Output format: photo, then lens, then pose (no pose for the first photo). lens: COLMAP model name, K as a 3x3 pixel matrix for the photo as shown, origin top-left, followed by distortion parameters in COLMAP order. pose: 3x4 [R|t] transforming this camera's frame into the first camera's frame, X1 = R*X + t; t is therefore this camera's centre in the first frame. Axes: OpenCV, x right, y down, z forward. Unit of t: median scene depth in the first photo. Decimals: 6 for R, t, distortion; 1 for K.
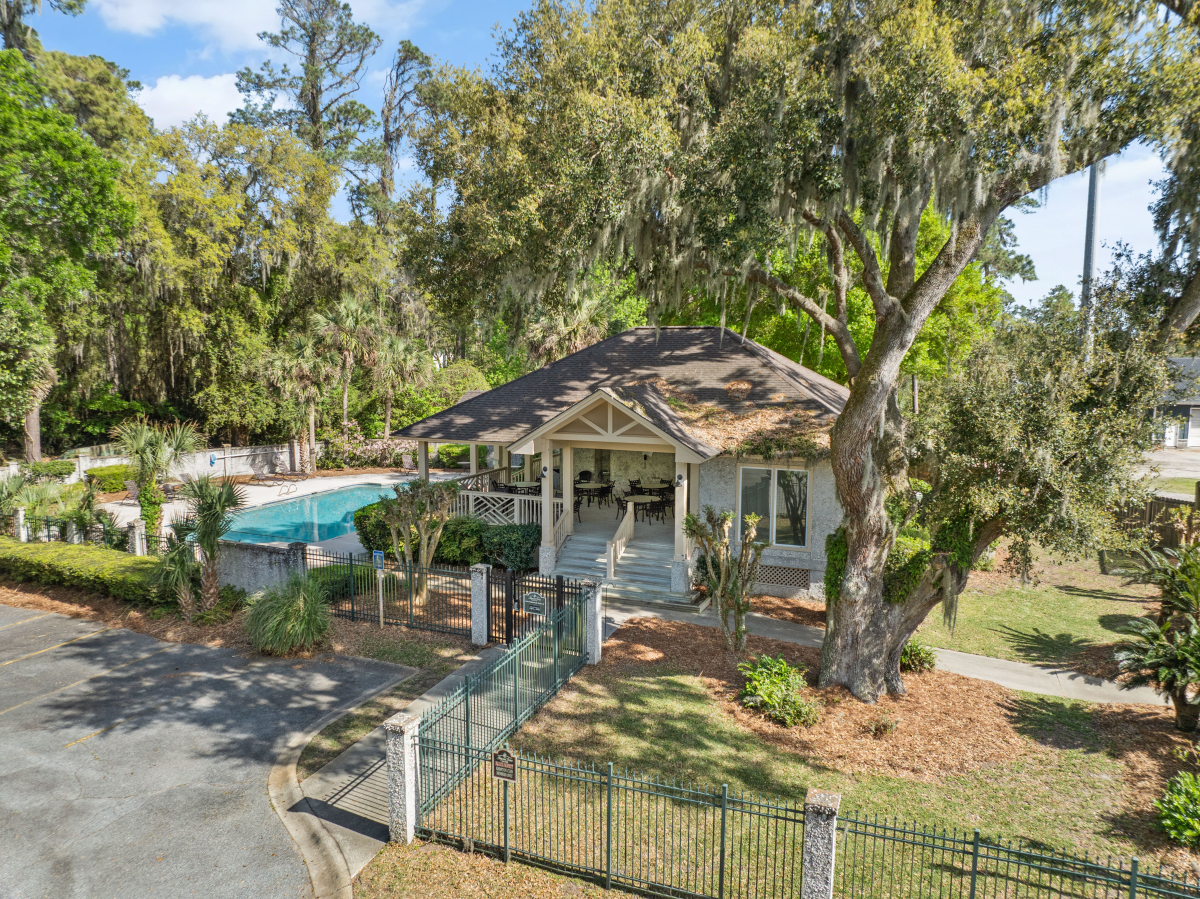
lens RADIAL K [[846.2, 0, 605.7], [0, 846.2, 447.3], [0, 0, 1]] dist [-0.032987, -0.010965]
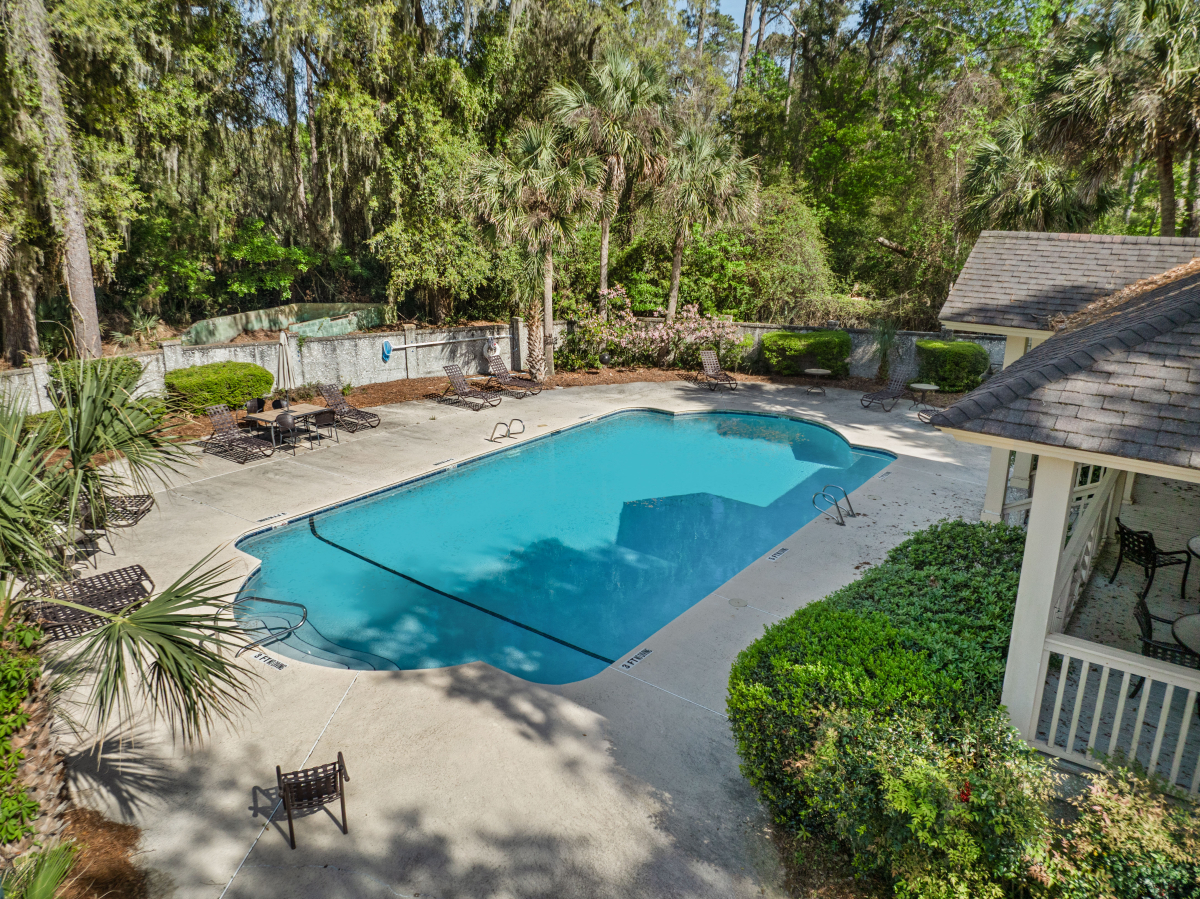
lens RADIAL K [[846.2, 0, 599.3], [0, 846.2, 454.4], [0, 0, 1]] dist [-0.032987, -0.010965]
pose [[0.966989, 0.070803, -0.244785, -0.158631], [-0.024664, 0.982118, 0.186642, -0.025619], [0.253623, -0.174444, 0.951444, 0.421259]]
